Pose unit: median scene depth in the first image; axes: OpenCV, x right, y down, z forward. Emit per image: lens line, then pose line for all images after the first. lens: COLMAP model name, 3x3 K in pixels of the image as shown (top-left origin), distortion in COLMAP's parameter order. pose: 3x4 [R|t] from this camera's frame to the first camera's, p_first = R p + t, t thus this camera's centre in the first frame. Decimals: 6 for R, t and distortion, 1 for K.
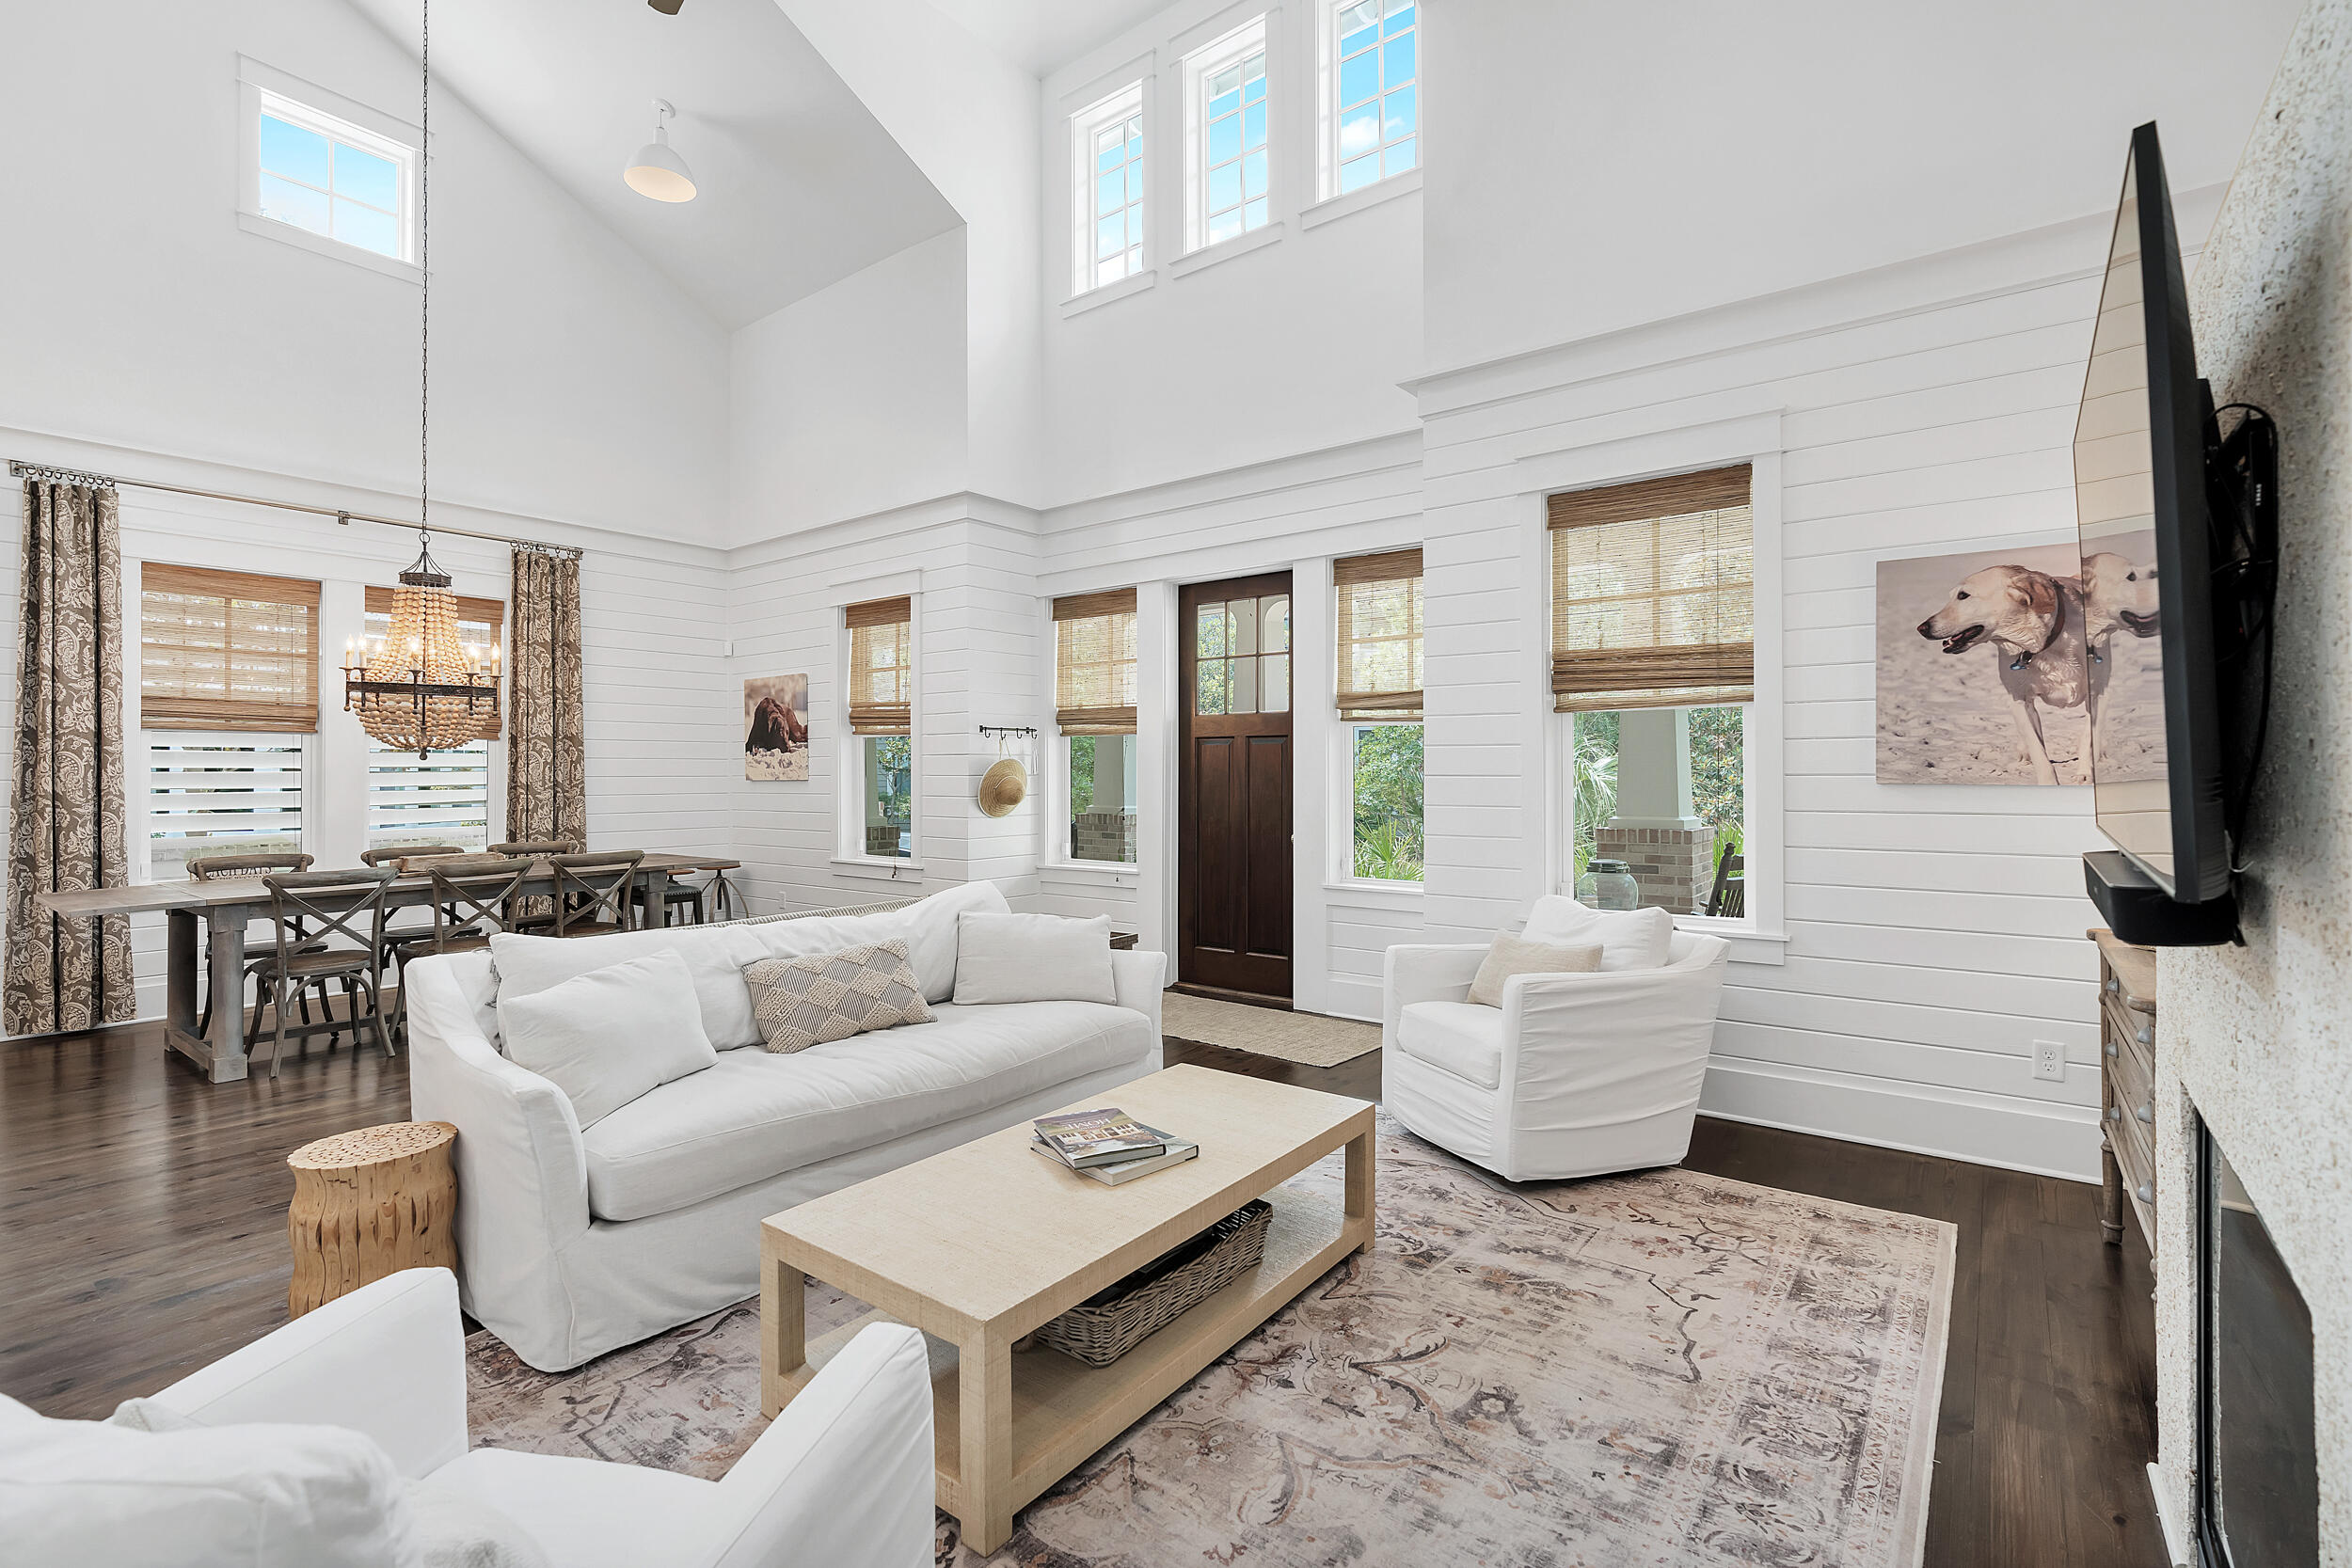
lens RADIAL K [[1061.1, 0, 1185.3], [0, 1061.1, 767.8], [0, 0, 1]] dist [-0.004879, 0.000322]
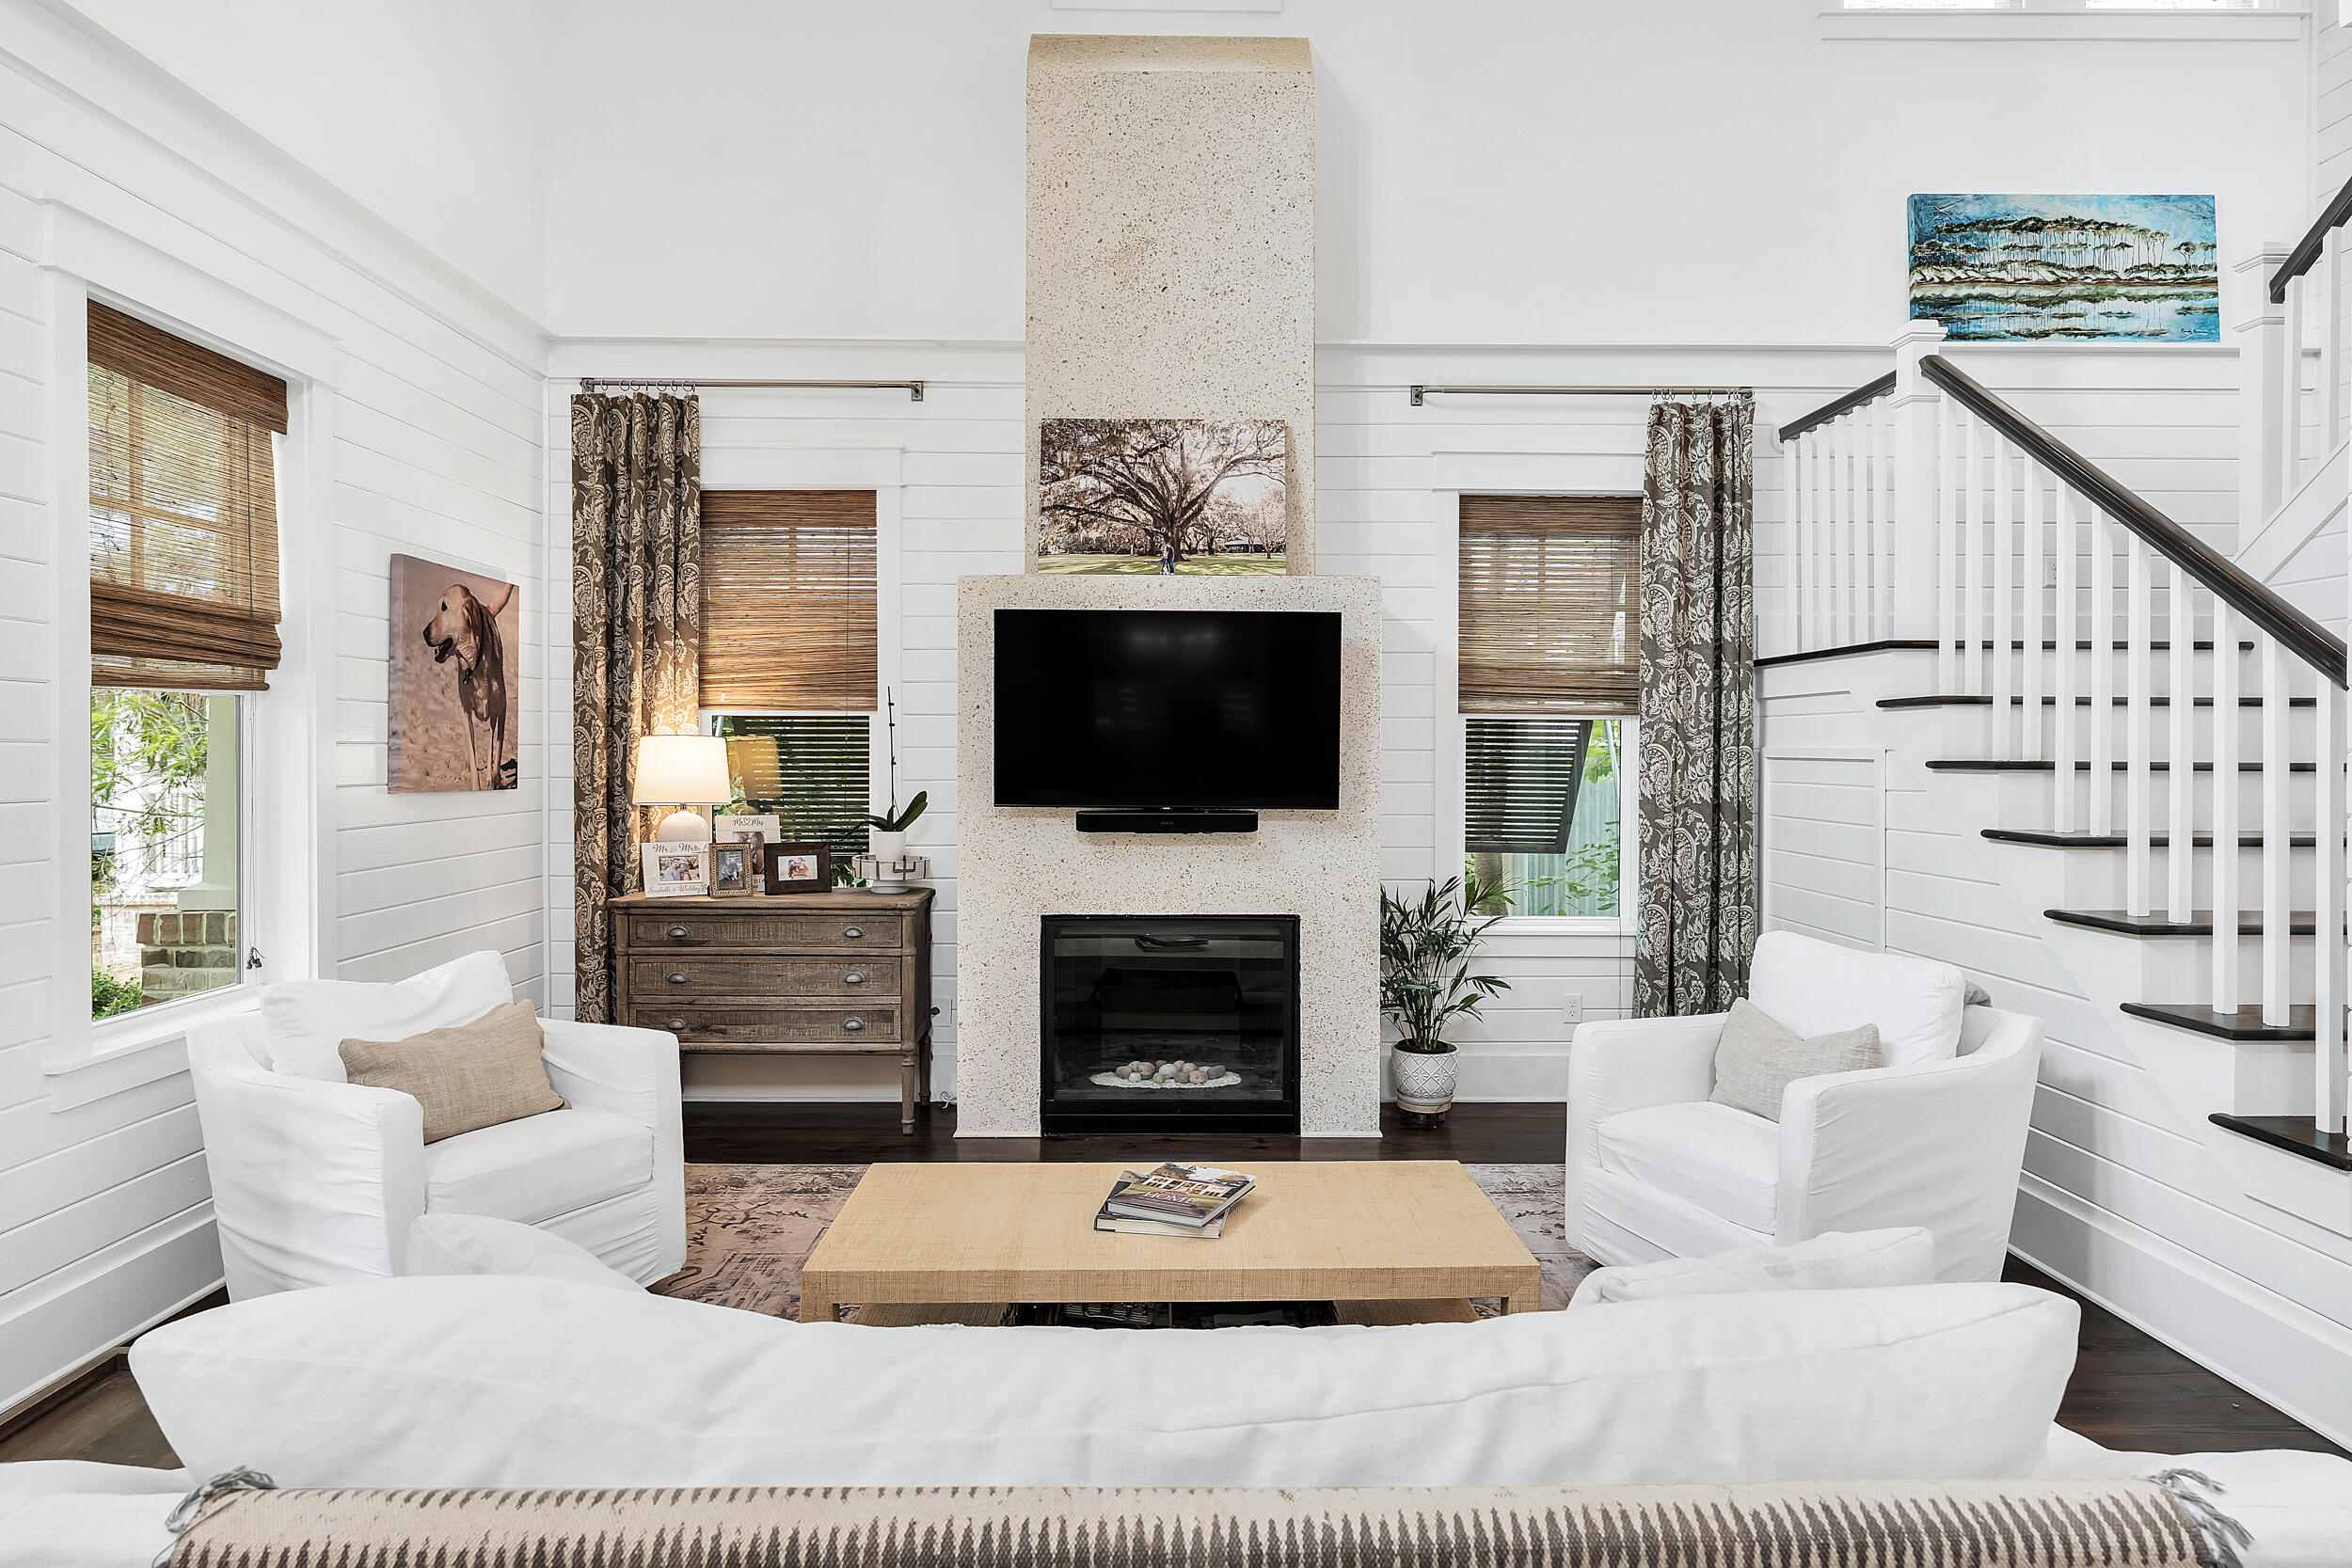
lens RADIAL K [[1307.1, 0, 1176.7], [0, 1307.1, 761.8], [0, 0, 1]] dist [0.000684, 0.000066]
pose [[-0.617796, -0.004105, 0.786328, -0.457191], [-0.002480, 0.999992, 0.003272, -0.012837], [-0.786335, 0.000071, -0.617801, 0.807282]]
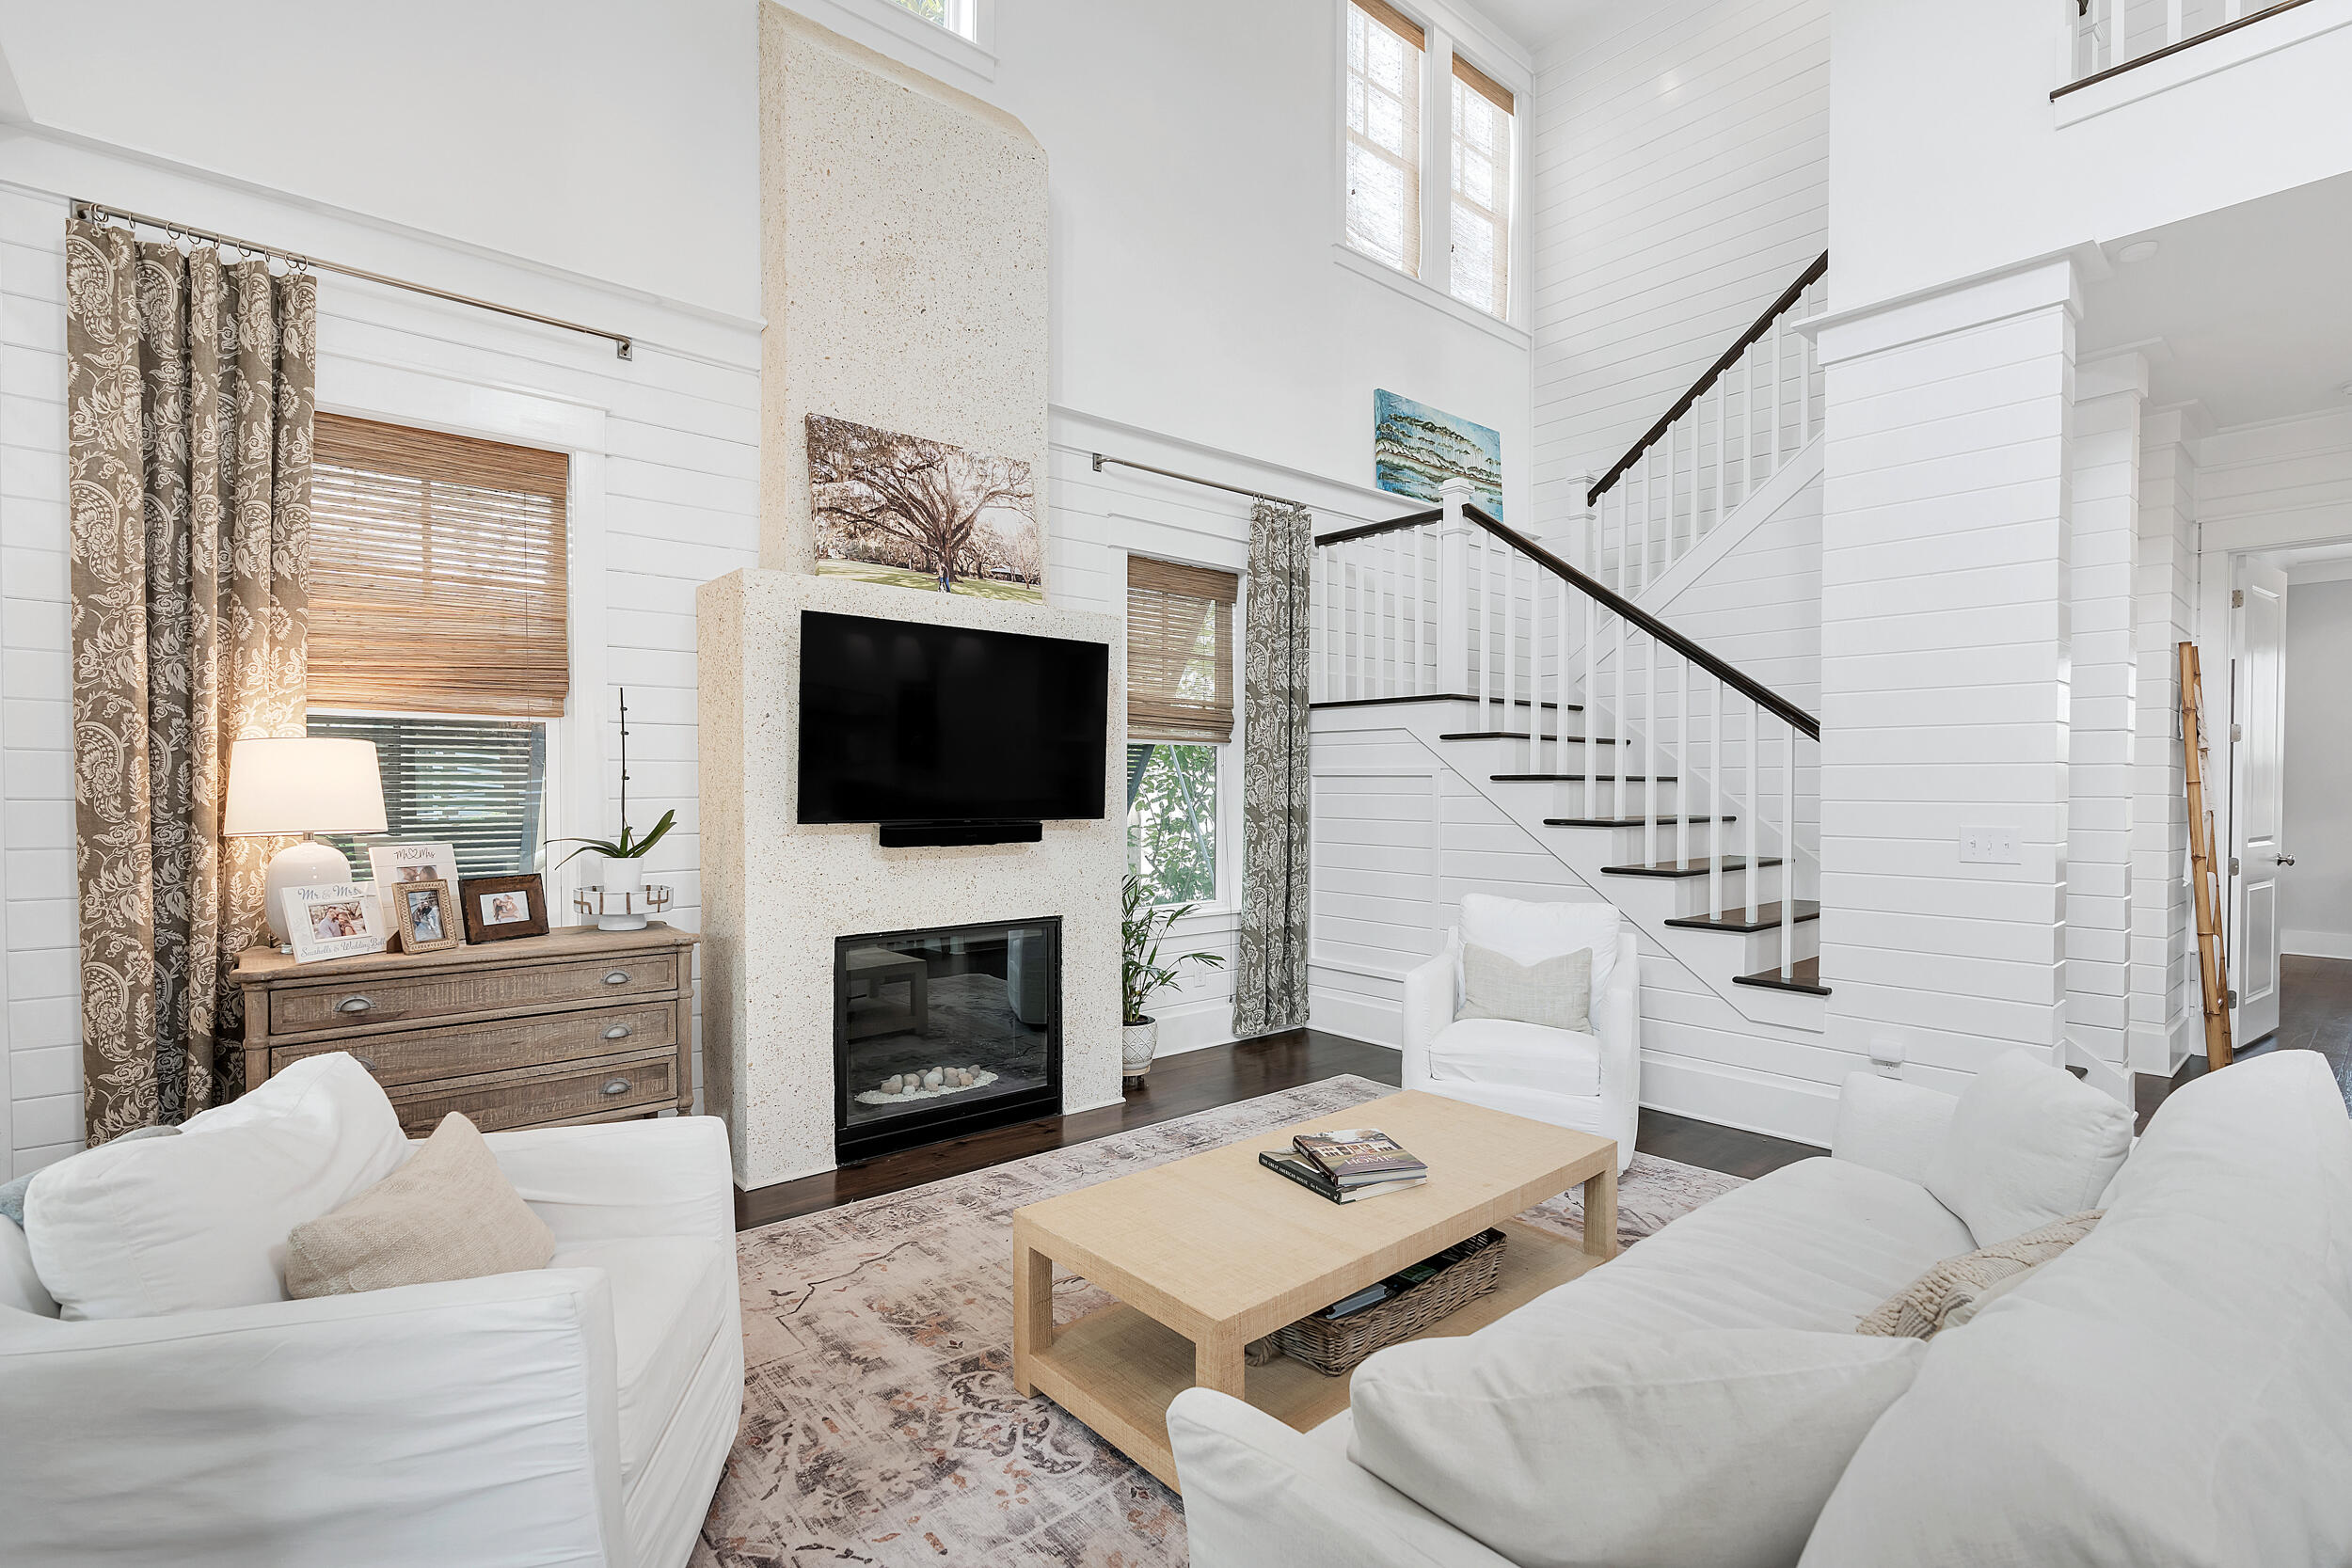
lens RADIAL K [[1082.5, 0, 1192.9], [0, 1082.5, 799.3], [0, 0, 1]] dist [-0.001249, 0.000582]
pose [[-0.978944, -0.001053, 0.204126, -0.066226], [0.001214, 0.999939, 0.010980, -0.001801], [-0.204125, 0.010997, -0.978883, 0.970168]]
